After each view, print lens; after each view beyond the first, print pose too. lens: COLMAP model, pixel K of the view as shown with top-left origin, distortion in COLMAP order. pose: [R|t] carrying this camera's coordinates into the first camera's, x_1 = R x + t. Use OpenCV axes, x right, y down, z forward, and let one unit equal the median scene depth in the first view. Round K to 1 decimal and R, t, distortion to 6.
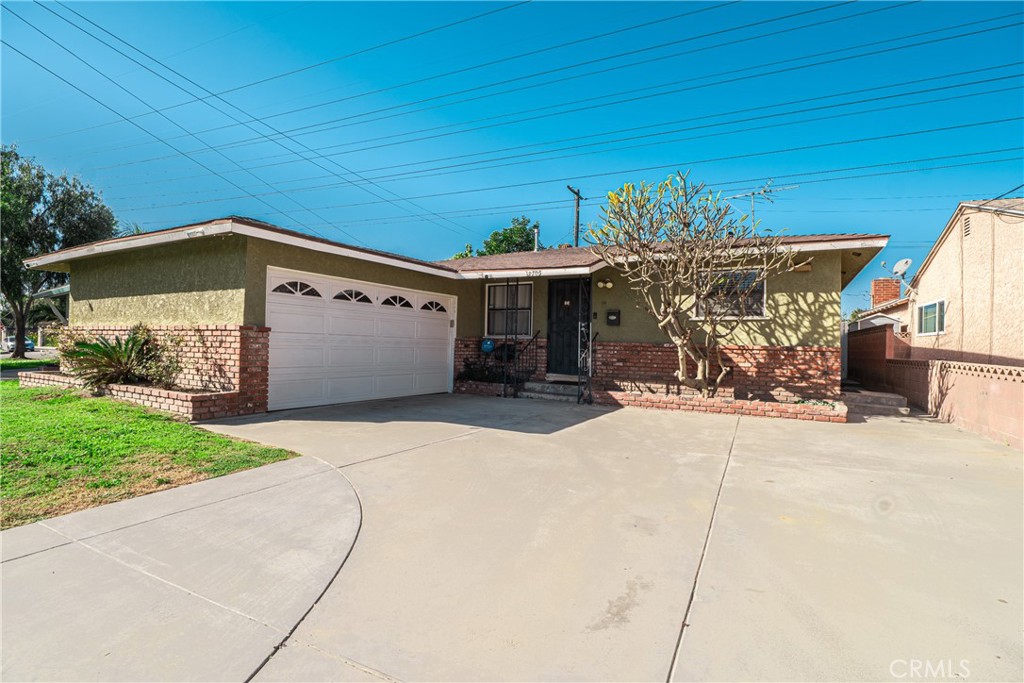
lens RADIAL K [[492.6, 0, 508.8], [0, 492.6, 339.2], [0, 0, 1]] dist [-0.041275, 0.006691]
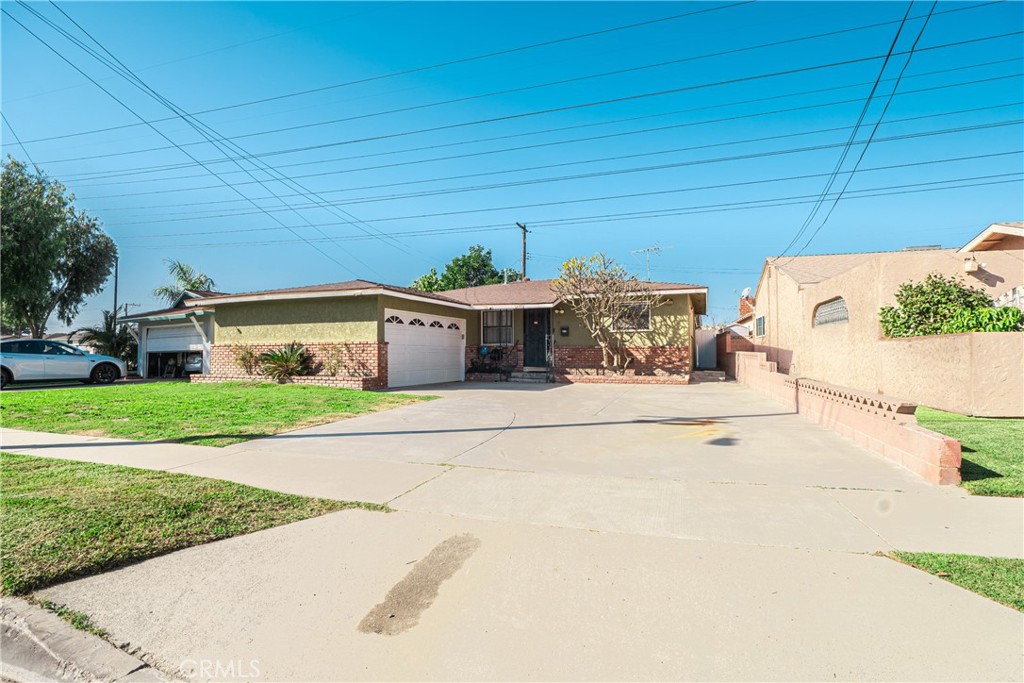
lens RADIAL K [[503.2, 0, 515.4], [0, 503.2, 335.4], [0, 0, 1]] dist [-0.043039, -0.000026]
pose [[0.988633, -0.021415, 0.148813, -0.235716], [0.025145, 0.999414, -0.023226, 0.006075], [-0.148229, 0.026704, 0.988593, -0.748684]]
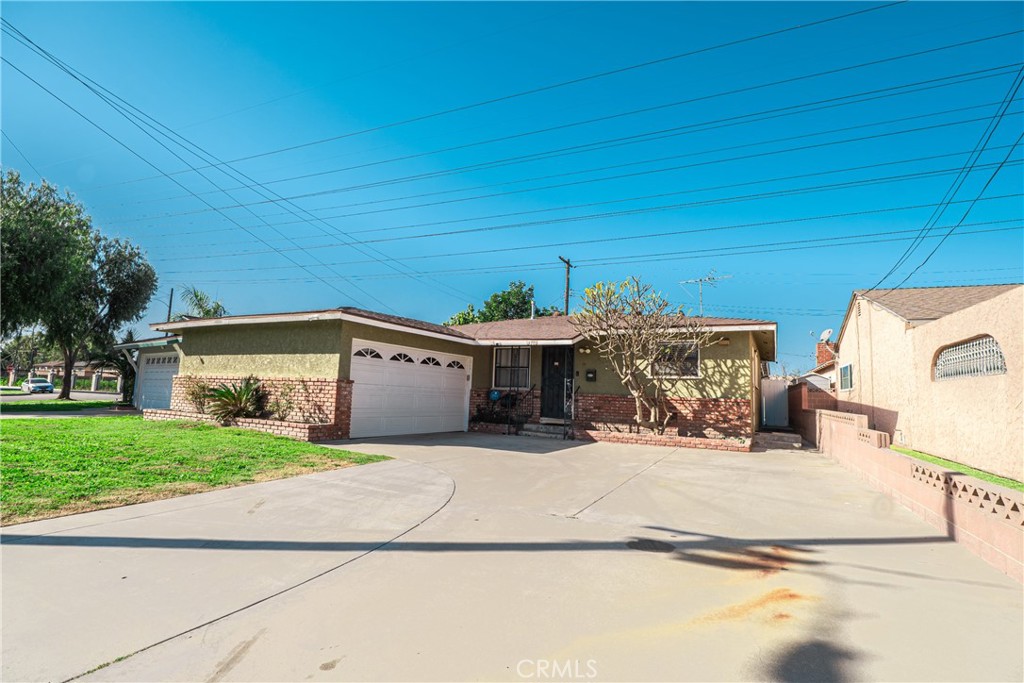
lens RADIAL K [[497.4, 0, 511.9], [0, 497.4, 334.3], [0, 0, 1]] dist [-0.040070, 0.000789]
pose [[0.999647, 0.016217, 0.021021, -0.037074], [-0.013776, 0.993675, -0.111444, -0.001294], [-0.022696, 0.111115, 0.993548, -0.403229]]
